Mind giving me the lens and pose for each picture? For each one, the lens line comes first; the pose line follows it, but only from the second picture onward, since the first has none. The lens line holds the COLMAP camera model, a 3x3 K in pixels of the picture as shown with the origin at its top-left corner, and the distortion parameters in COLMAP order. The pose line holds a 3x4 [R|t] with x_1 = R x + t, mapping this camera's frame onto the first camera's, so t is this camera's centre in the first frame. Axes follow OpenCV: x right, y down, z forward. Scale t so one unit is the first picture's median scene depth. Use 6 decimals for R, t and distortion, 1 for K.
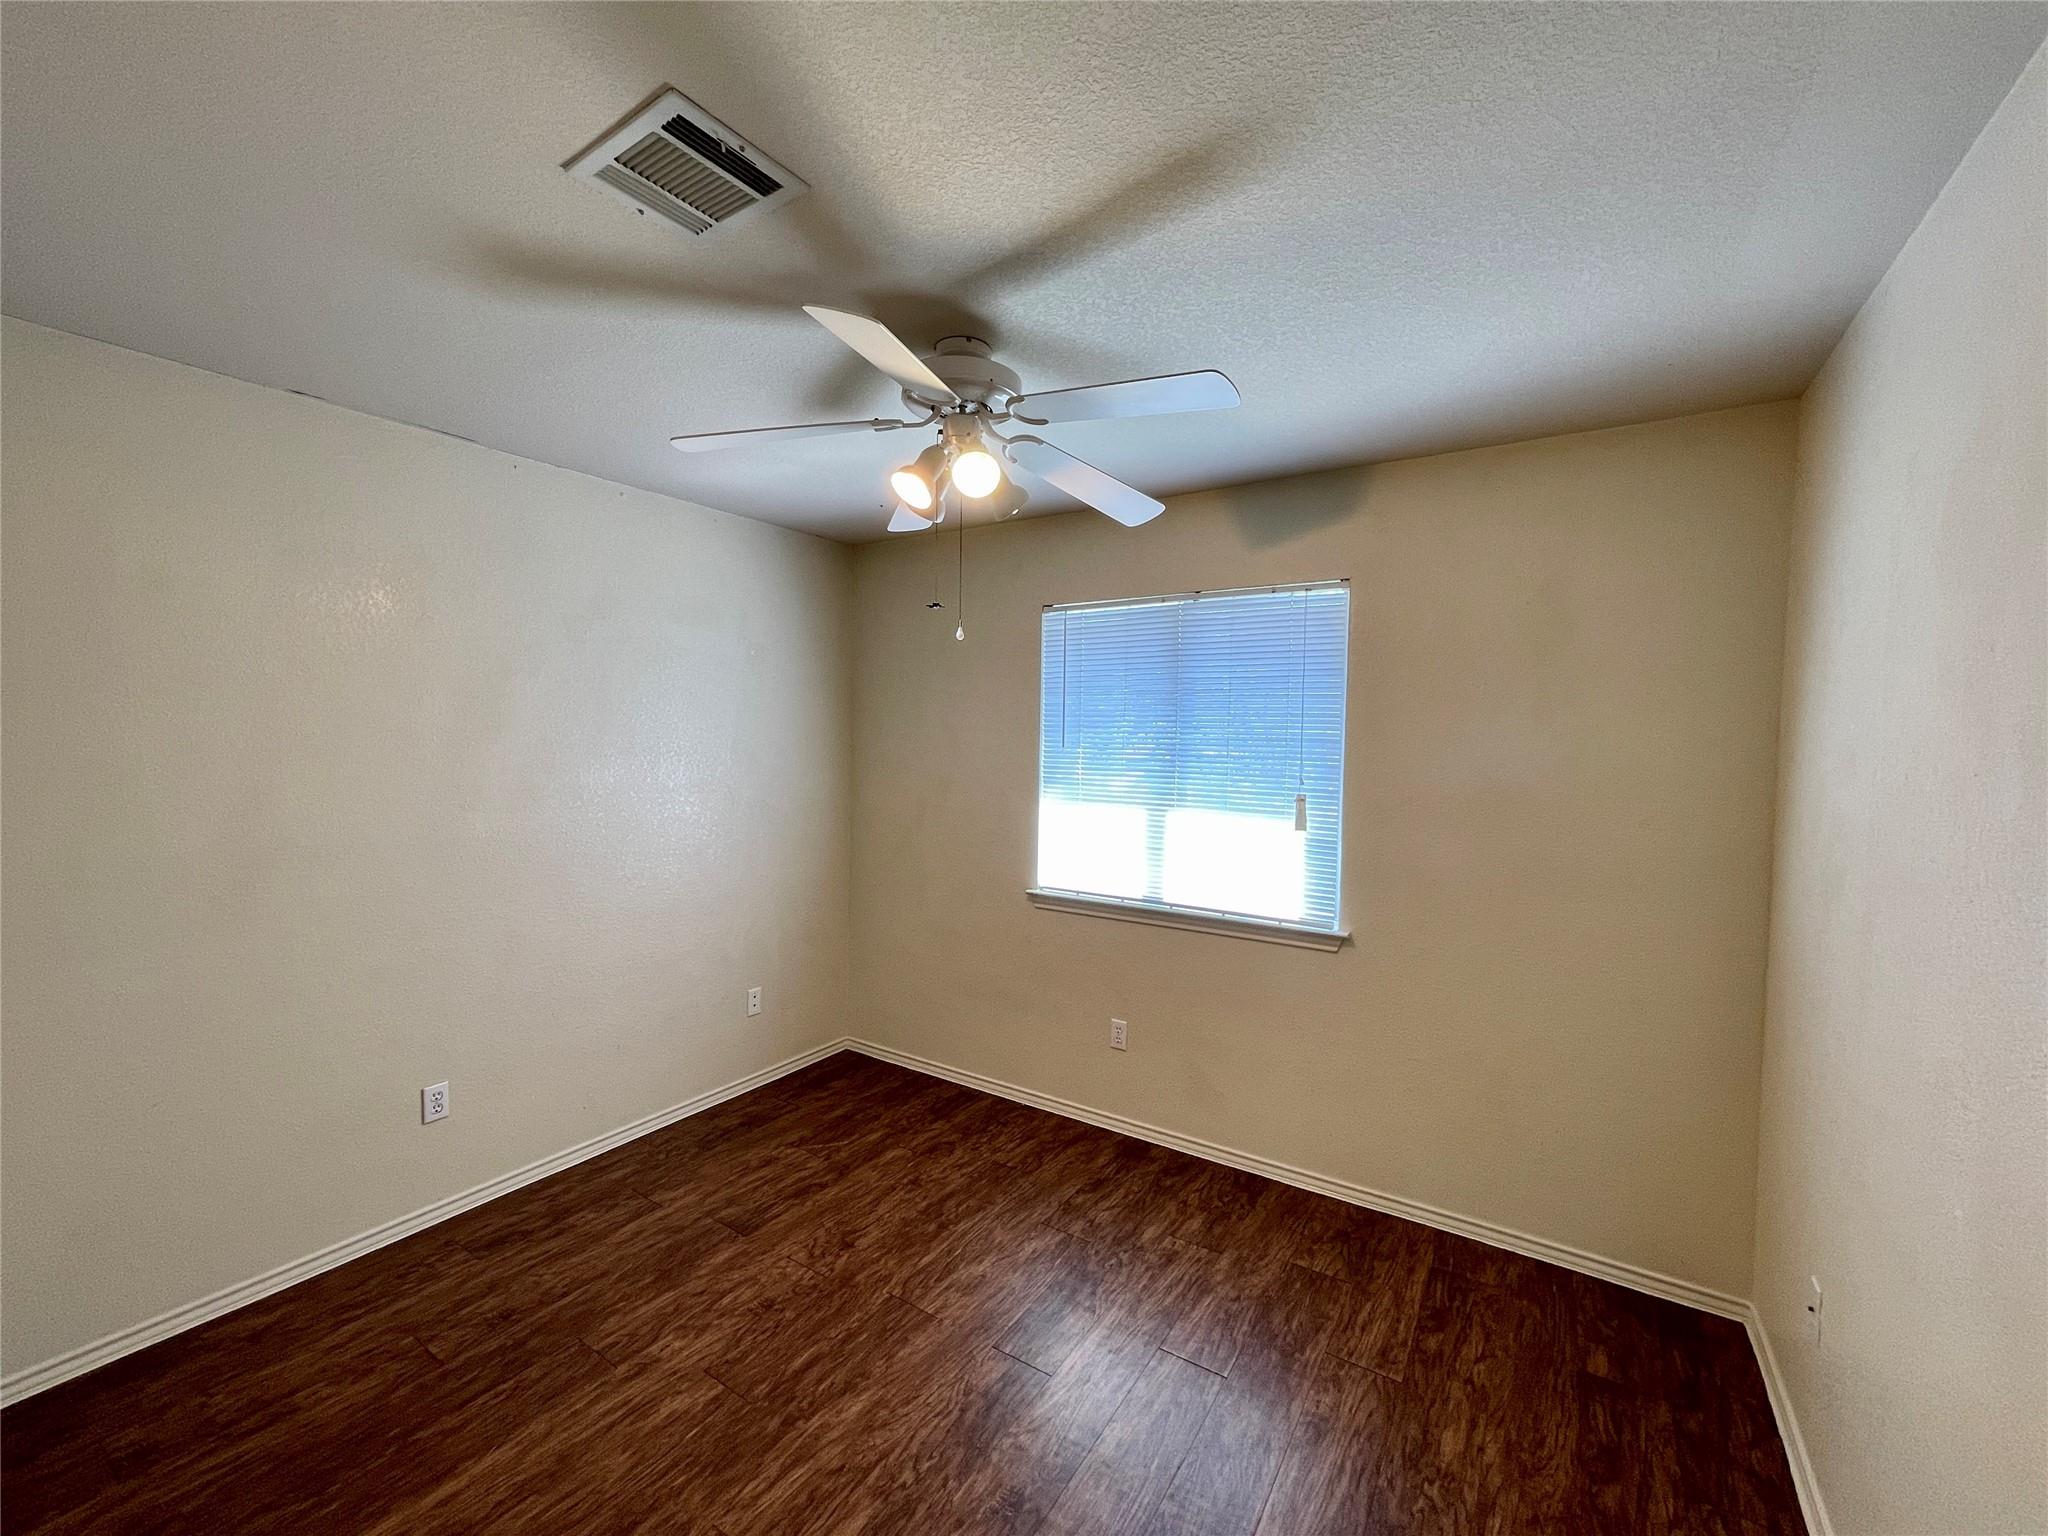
lens RADIAL K [[831.8, 0, 1024.5], [0, 831.8, 761.8], [0, 0, 1]] dist [-0.005620, 0.003157]
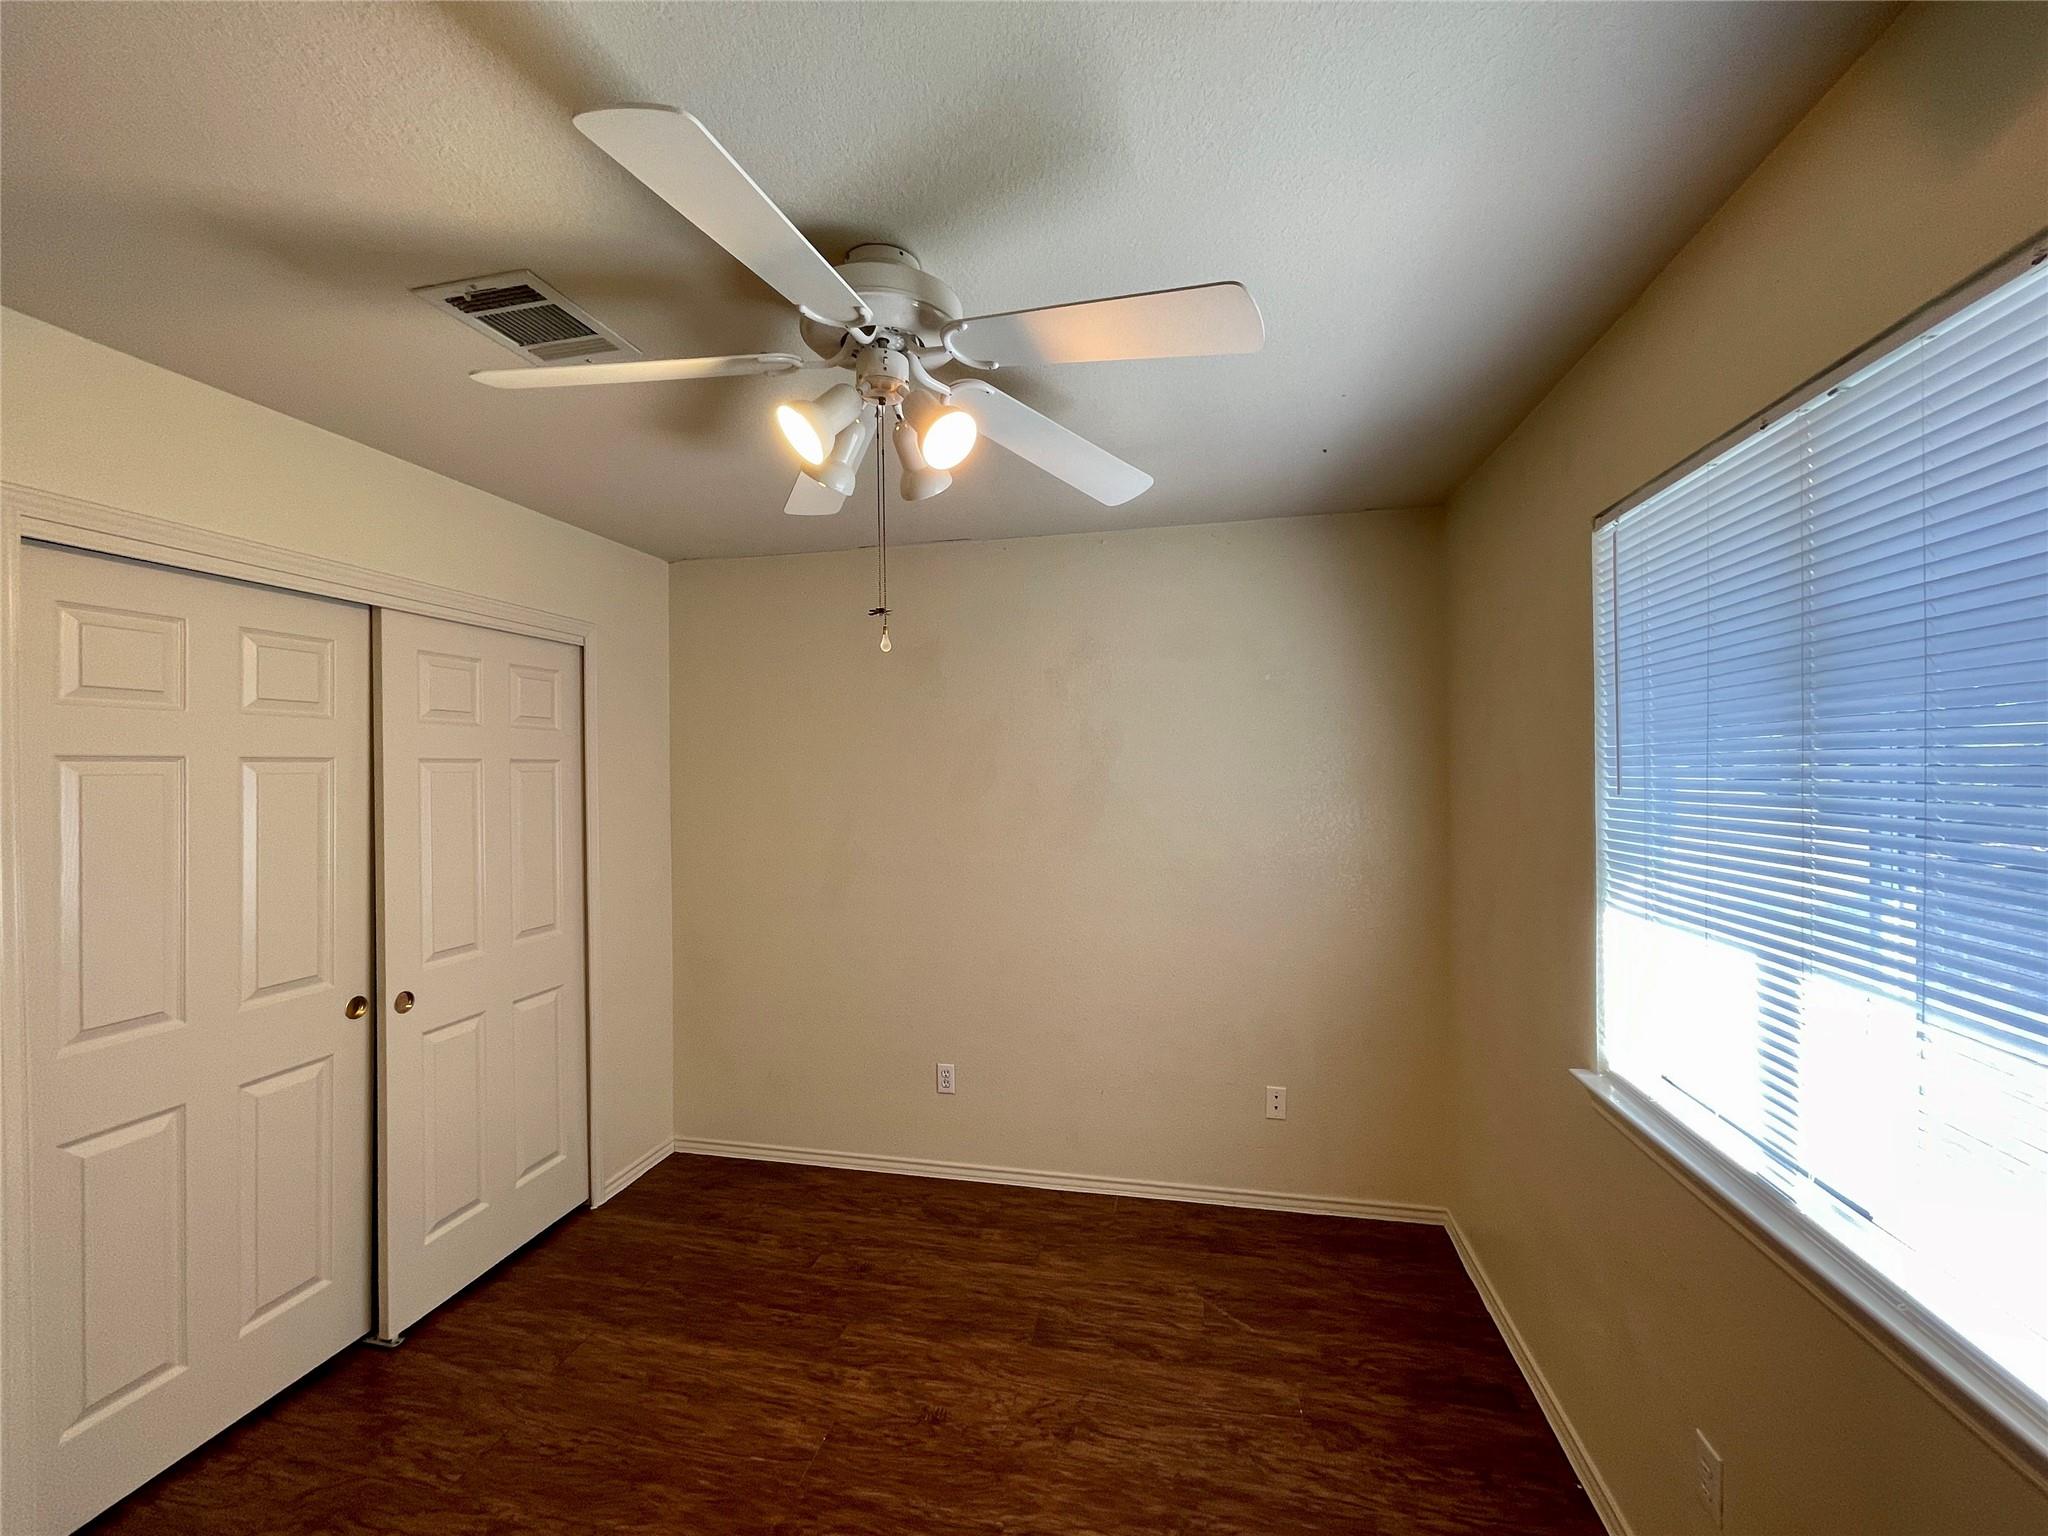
lens RADIAL K [[831.8, 0, 1019.7], [0, 831.8, 770.2], [0, 0, 1]] dist [-0.005620, 0.003157]
pose [[0.353132, -0.016753, -0.935423, 0.484061], [-0.013202, 0.999651, -0.022887, -0.022896], [0.935480, 0.020432, 0.352788, 0.636334]]
